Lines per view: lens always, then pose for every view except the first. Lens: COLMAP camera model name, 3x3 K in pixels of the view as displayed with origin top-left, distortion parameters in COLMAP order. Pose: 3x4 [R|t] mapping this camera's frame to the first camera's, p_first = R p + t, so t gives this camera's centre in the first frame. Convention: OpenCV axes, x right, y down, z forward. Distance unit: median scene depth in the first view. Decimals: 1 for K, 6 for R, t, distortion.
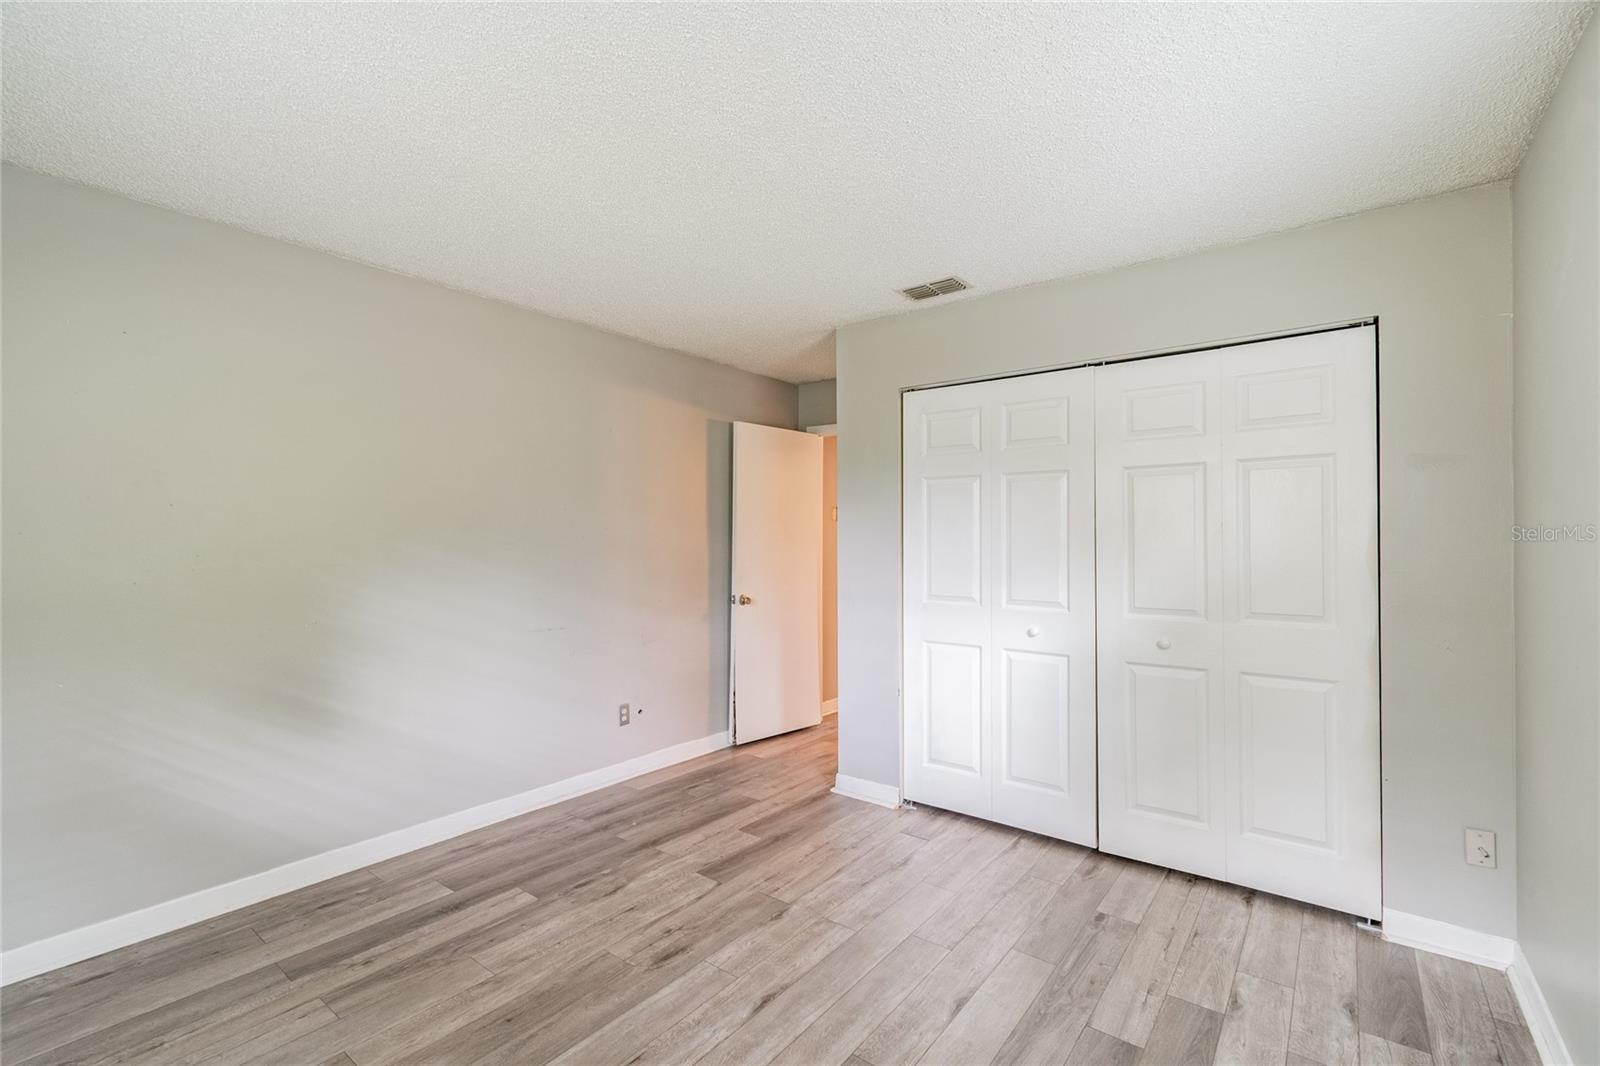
lens RADIAL K [[730.5, 0, 798.9], [0, 730.5, 534.6], [0, 0, 1]] dist [0.005651, -0.001471]
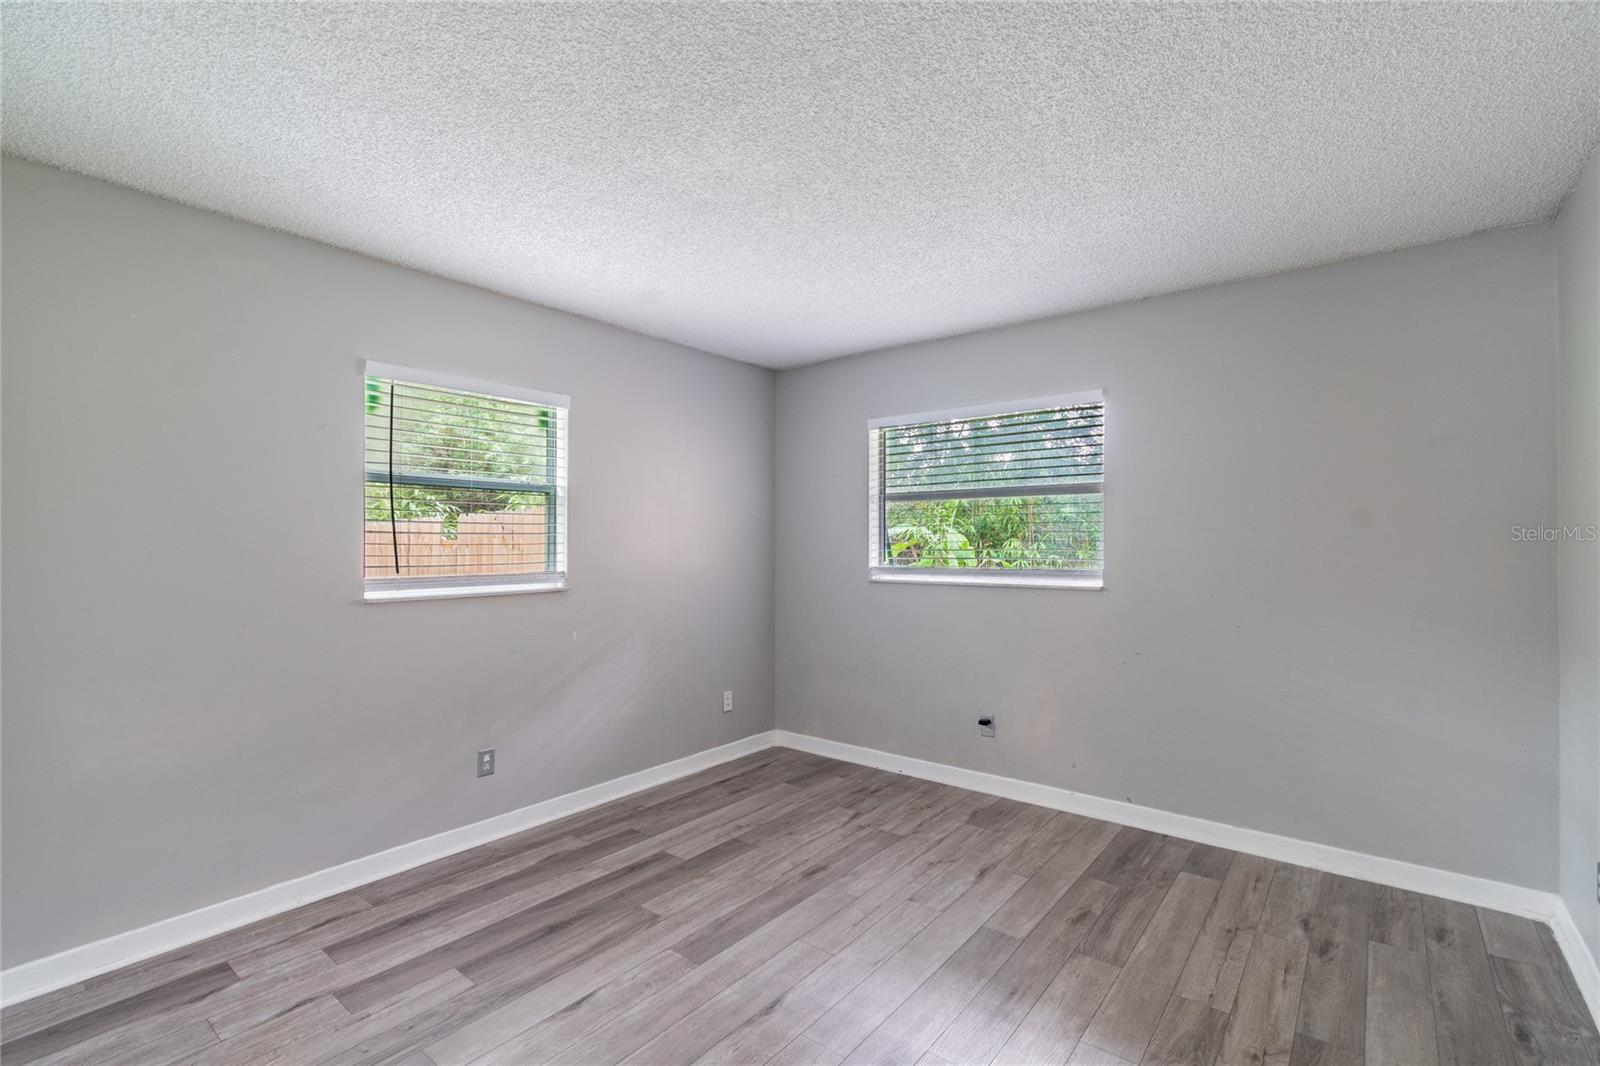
lens RADIAL K [[730.5, 0, 800.8], [0, 730.5, 538.7], [0, 0, 1]] dist [0.005651, -0.001471]
pose [[-0.999772, -0.000974, 0.021321, -0.109822], [-0.001250, 0.999916, -0.012911, 0.016690], [-0.021306, -0.012935, -0.999689, 2.046338]]
